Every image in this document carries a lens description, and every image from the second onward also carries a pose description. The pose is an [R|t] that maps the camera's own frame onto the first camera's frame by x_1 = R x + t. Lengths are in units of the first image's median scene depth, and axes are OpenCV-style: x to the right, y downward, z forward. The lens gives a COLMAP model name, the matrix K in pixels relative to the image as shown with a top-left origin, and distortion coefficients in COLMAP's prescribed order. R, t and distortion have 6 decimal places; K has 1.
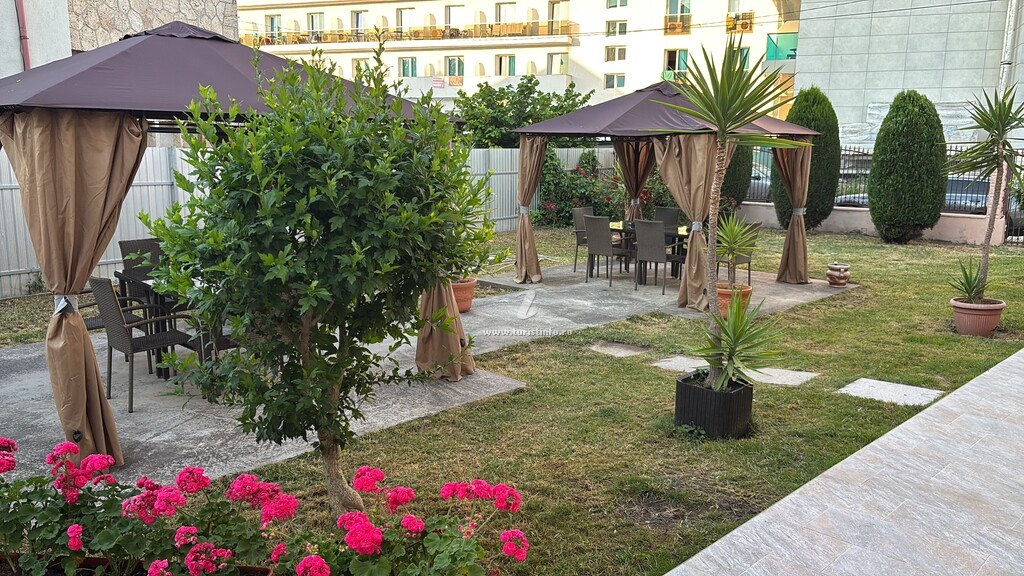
lens RADIAL K [[810.9, 0, 518.3], [0, 810.9, 288.4], [0, 0, 1]] dist [0.042350, -0.033273]
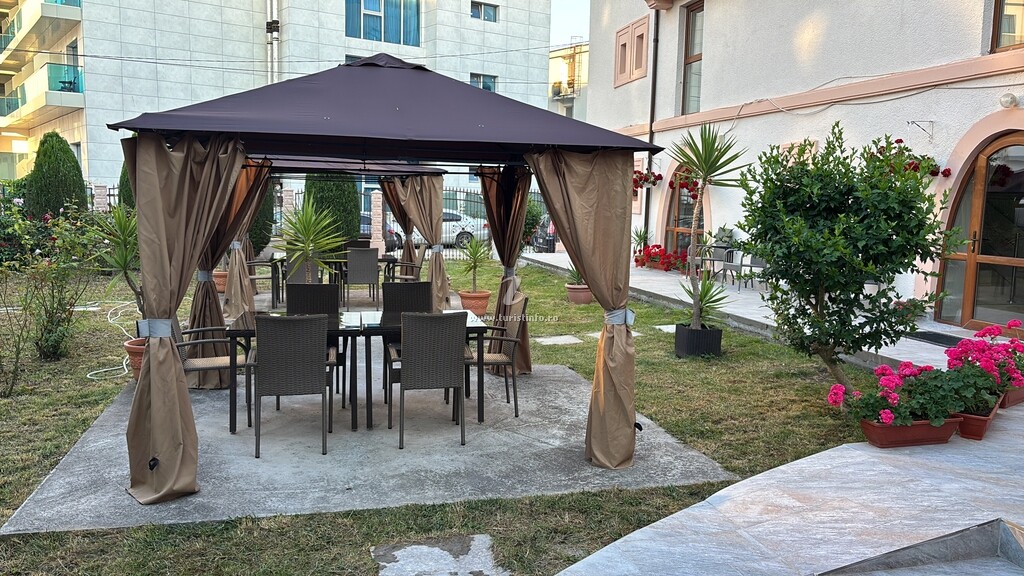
lens RADIAL K [[819.3, 0, 492.7], [0, 819.3, 288.2], [0, 0, 1]] dist [0.028697, -0.000018]
pose [[0.524857, -0.096432, 0.845710, -0.403816], [0.135321, 0.990379, 0.028947, -0.019522], [-0.840365, 0.099249, 0.532857, 0.131059]]
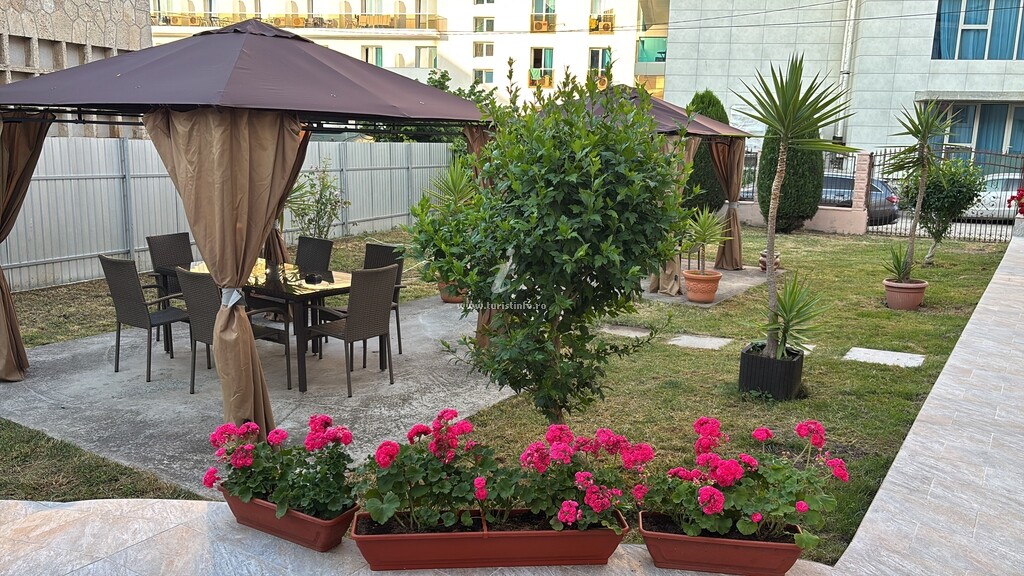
lens RADIAL K [[810.9, 0, 518.3], [0, 810.9, 288.4], [0, 0, 1]] dist [0.042350, -0.033273]
pose [[0.980450, -0.021778, 0.195560, -0.099669], [0.020086, 0.999742, 0.010633, 0.001093], [-0.195741, -0.006497, 0.980634, -0.019966]]
